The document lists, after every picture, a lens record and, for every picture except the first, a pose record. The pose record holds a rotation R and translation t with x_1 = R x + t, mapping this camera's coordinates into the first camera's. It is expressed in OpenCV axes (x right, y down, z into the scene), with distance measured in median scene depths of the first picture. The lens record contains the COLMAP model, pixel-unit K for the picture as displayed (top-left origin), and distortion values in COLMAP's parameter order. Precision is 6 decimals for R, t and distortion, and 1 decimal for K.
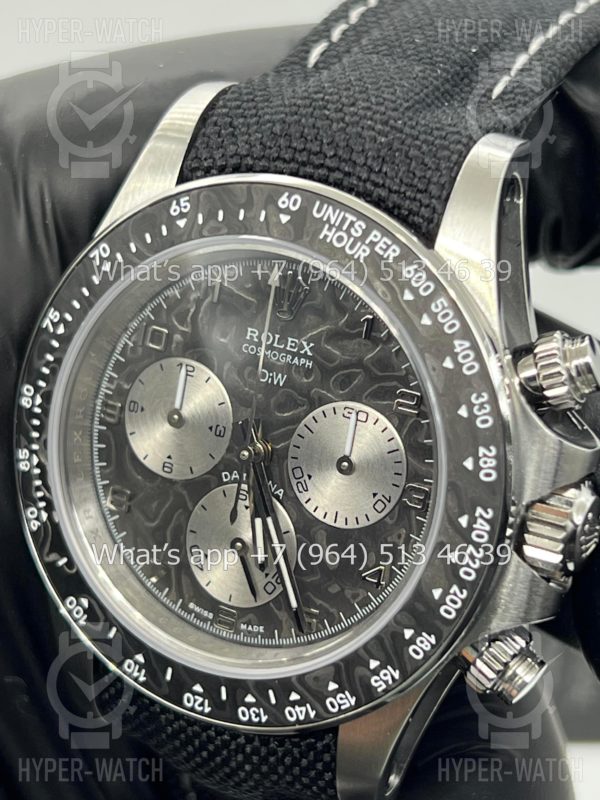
lens RADIAL K [[1882.8, 0, 301.4], [0, 1882.8, 410.9], [0, 0, 1]] dist [0.305981, 0.000000]
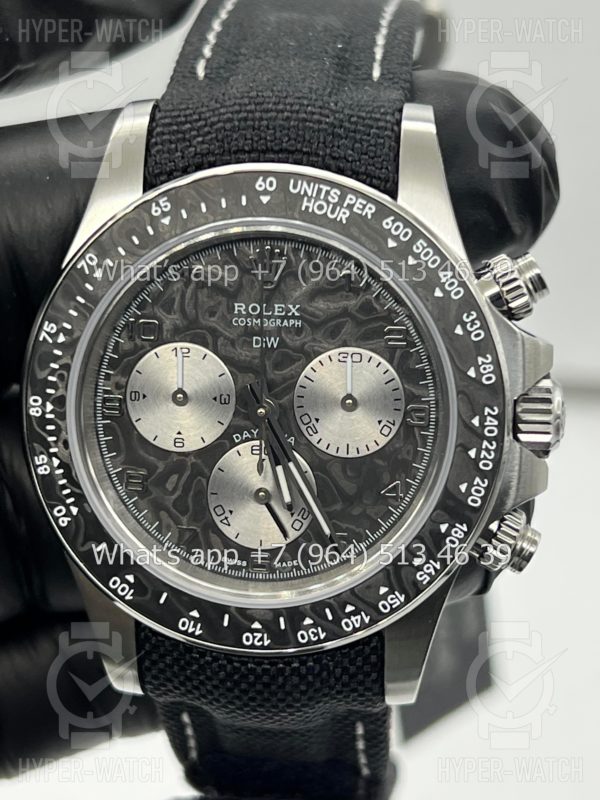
lens RADIAL K [[1882.8, 0, 298.4], [0, 1882.8, 403.0], [0, 0, 1]] dist [0.305981, 0.000000]
pose [[0.926278, -0.190820, 0.324957, -0.380447], [0.205158, 0.978677, -0.010101, 0.034406], [-0.316101, 0.076024, 0.945675, -0.080226]]
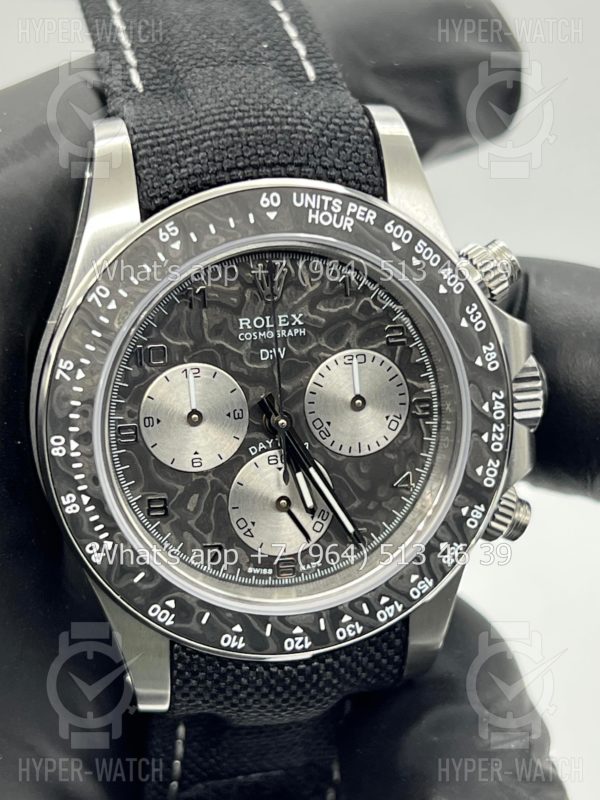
lens RADIAL K [[1882.8, 0, 297.0], [0, 1882.8, 402.1], [0, 0, 1]] dist [0.305981, 0.000000]
pose [[0.756198, -0.314010, 0.574075, -0.687802], [0.302884, 0.945658, 0.118286, -0.123800], [-0.580022, 0.084430, 0.810214, 0.060782]]
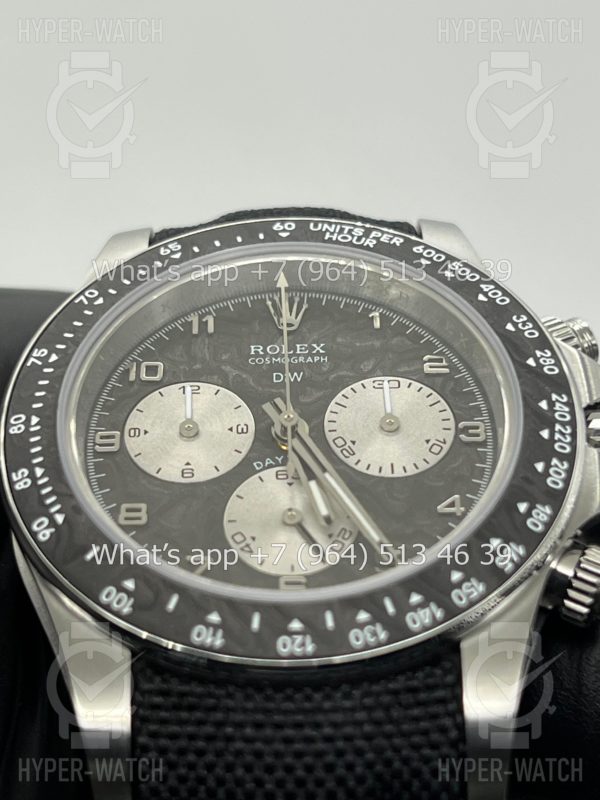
lens RADIAL K [[1882.8, 0, 298.8], [0, 1882.8, 403.9], [0, 0, 1]] dist [0.305981, 0.000000]
pose [[0.887068, 0.110648, 0.448182, -0.460442], [0.258104, 0.686053, -0.680230, 0.678388], [-0.382743, 0.719088, 0.580017, 0.441789]]
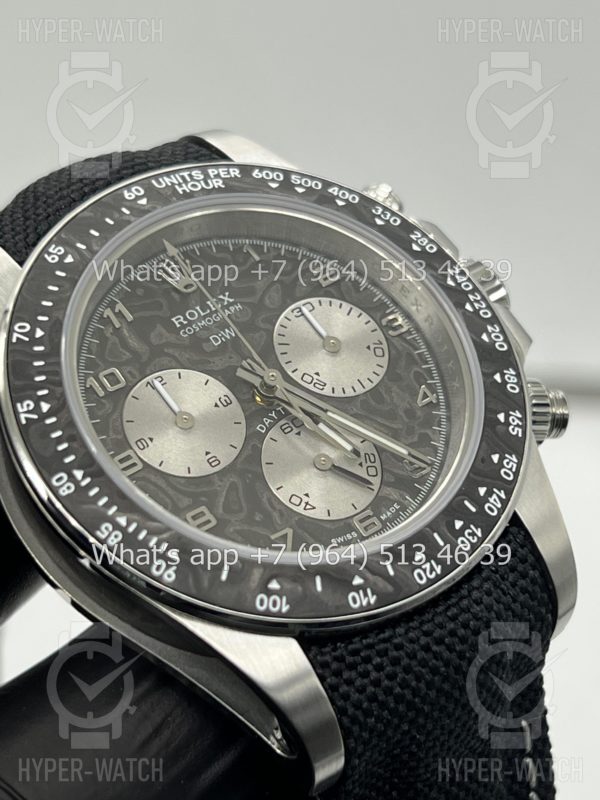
lens RADIAL K [[1882.8, 0, 297.1], [0, 1882.8, 402.4], [0, 0, 1]] dist [0.305981, 0.000000]
pose [[0.475333, -0.282244, 0.833305, -0.892403], [0.766870, 0.597161, -0.235177, 0.286456], [-0.431240, 0.750824, 0.500295, 0.496098]]
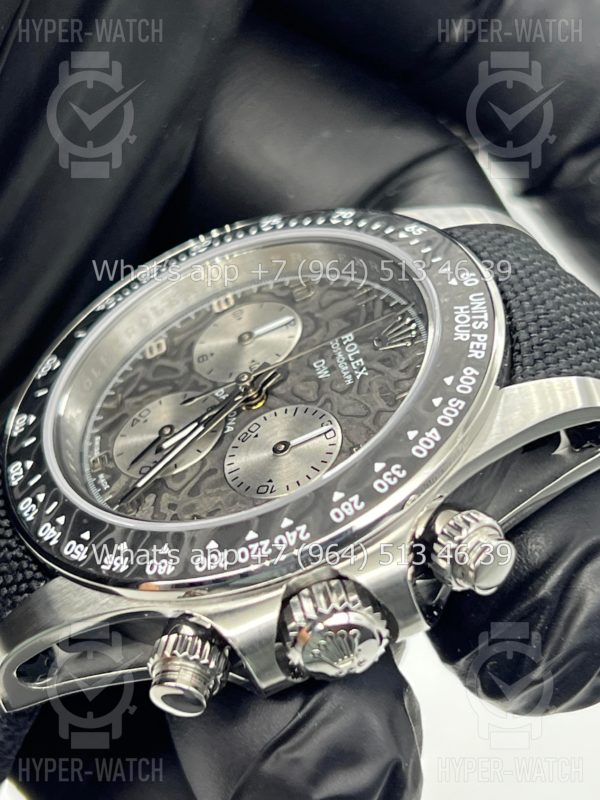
lens RADIAL K [[1882.8, 0, 293.7], [0, 1882.8, 403.3], [0, 0, 1]] dist [0.305981, 0.000000]
pose [[0.495698, 0.756587, -0.426451, 0.445376], [-0.865449, 0.471401, -0.169645, 0.185853], [0.072678, 0.453164, 0.888460, 0.077024]]
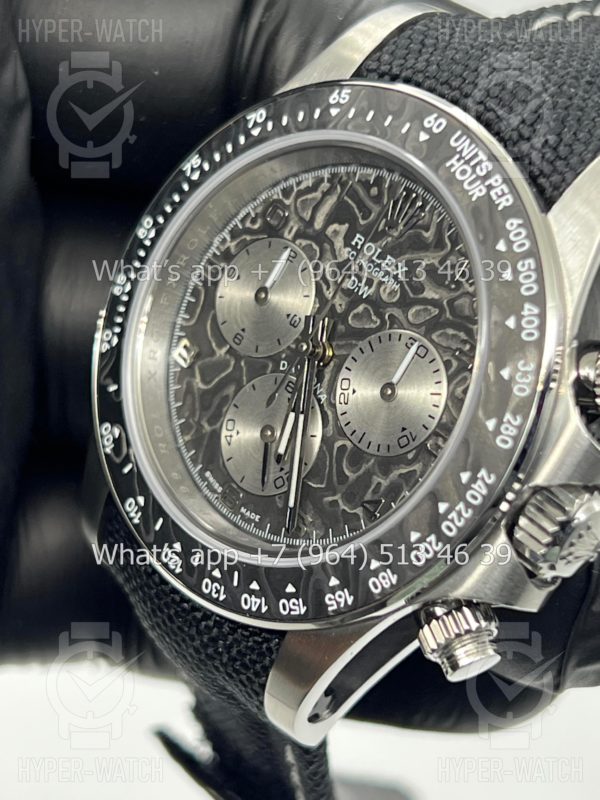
lens RADIAL K [[1882.8, 0, 300.3], [0, 1882.8, 402.4], [0, 0, 1]] dist [0.305981, 0.000000]
pose [[0.908918, 0.372930, -0.186526, 0.168763], [-0.381709, 0.924202, -0.012225, 0.064041], [0.167829, 0.082310, 0.982374, 0.014921]]
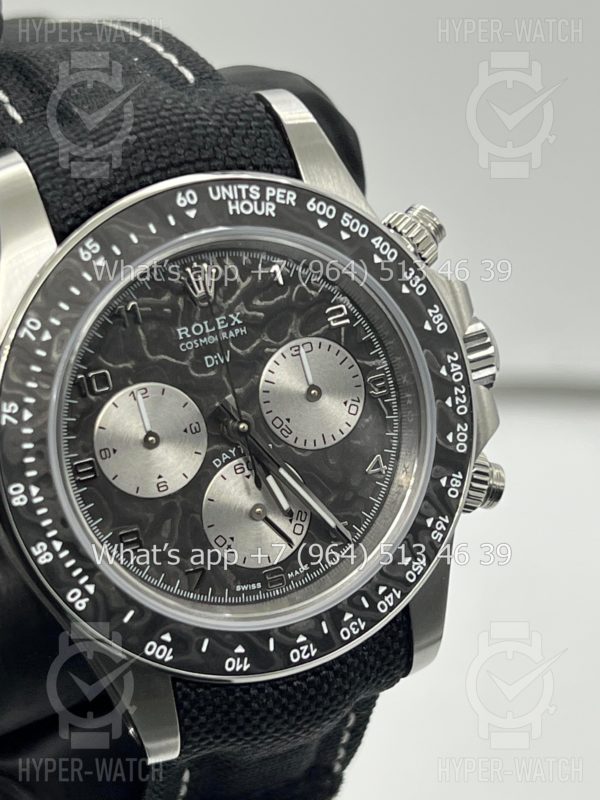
lens RADIAL K [[1882.8, 0, 289.1], [0, 1882.8, 403.7], [0, 0, 1]] dist [0.305981, 0.000000]
pose [[0.623209, -0.420443, 0.659423, -0.739347], [0.475707, 0.873063, 0.107075, -0.094449], [-0.620737, 0.246961, 0.744108, 0.164813]]
